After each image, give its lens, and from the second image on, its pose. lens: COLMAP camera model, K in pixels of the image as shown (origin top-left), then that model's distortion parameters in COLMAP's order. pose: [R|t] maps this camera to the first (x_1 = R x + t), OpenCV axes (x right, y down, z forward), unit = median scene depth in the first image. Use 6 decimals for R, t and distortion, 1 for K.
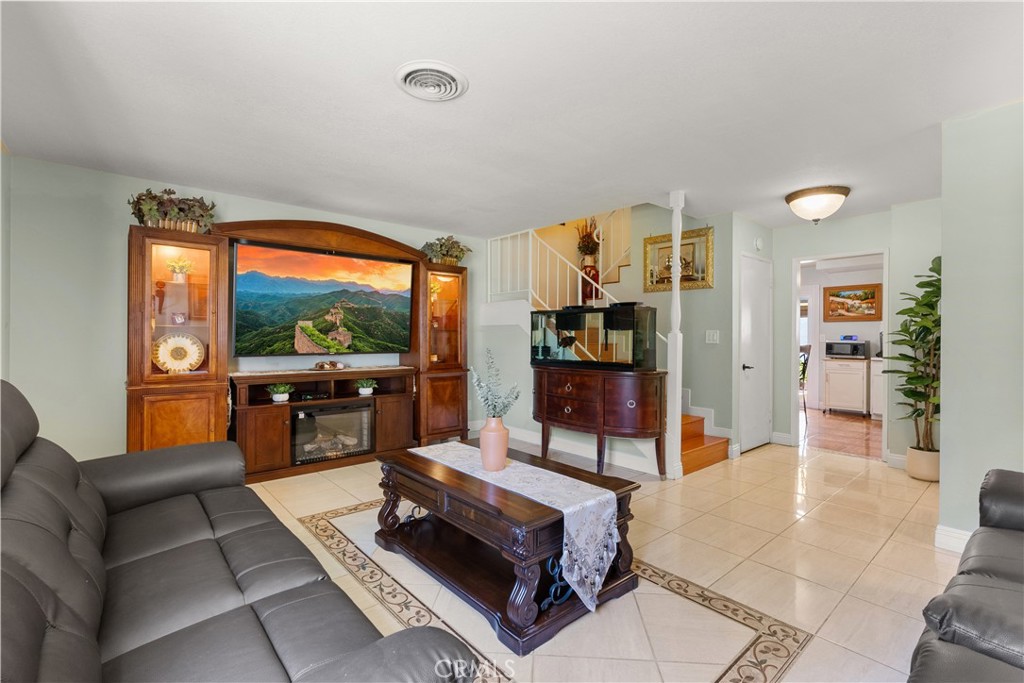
lens RADIAL K [[464.9, 0, 512.9], [0, 464.9, 335.6], [0, 0, 1]] dist [-0.000093, 0.000478]
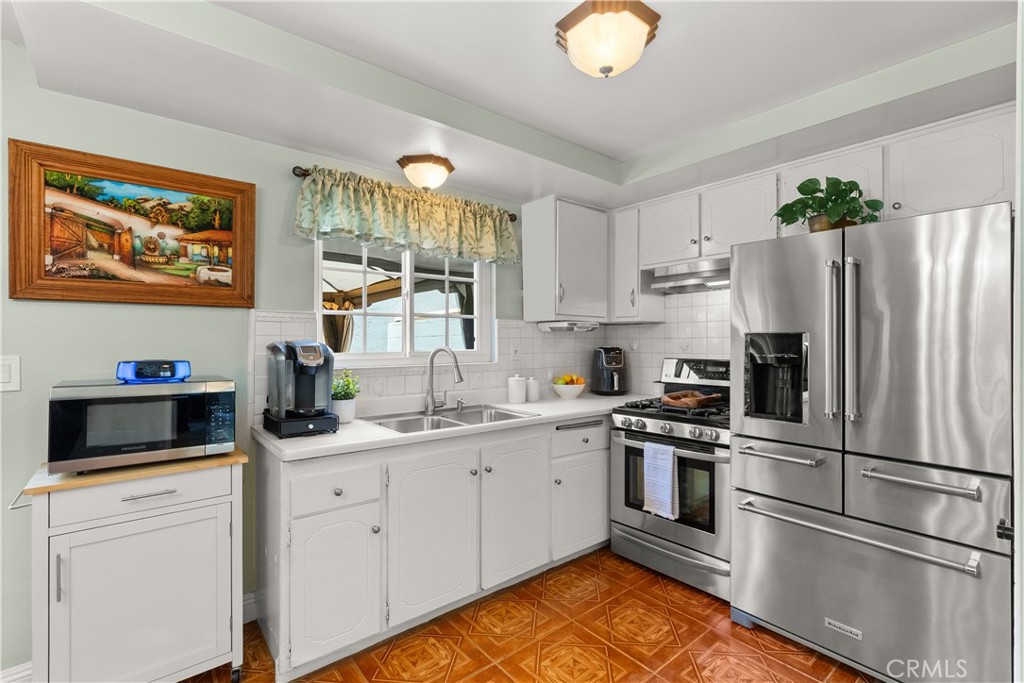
lens RADIAL K [[464.9, 0, 515.2], [0, 464.9, 340.7], [0, 0, 1]] dist [-0.000093, 0.000478]
pose [[0.023124, 0.004255, 0.999724, 0.480713], [-0.001239, 0.999990, -0.004228, -0.009874], [-0.999732, -0.001141, 0.023129, 0.798853]]
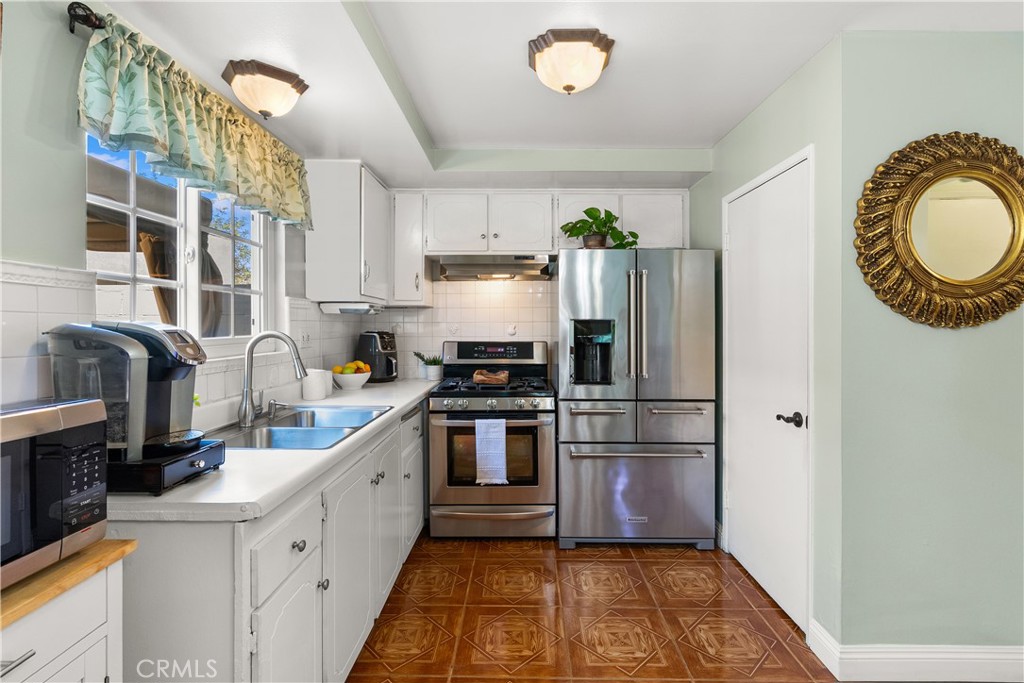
lens RADIAL K [[464.9, 0, 548.2], [0, 464.9, 326.0], [0, 0, 1]] dist [-0.000093, 0.000478]
pose [[-0.748705, 0.000491, 0.662903, 0.548576], [-0.001051, 0.999998, -0.001928, -0.009863], [-0.662902, -0.002140, -0.748703, 0.968869]]
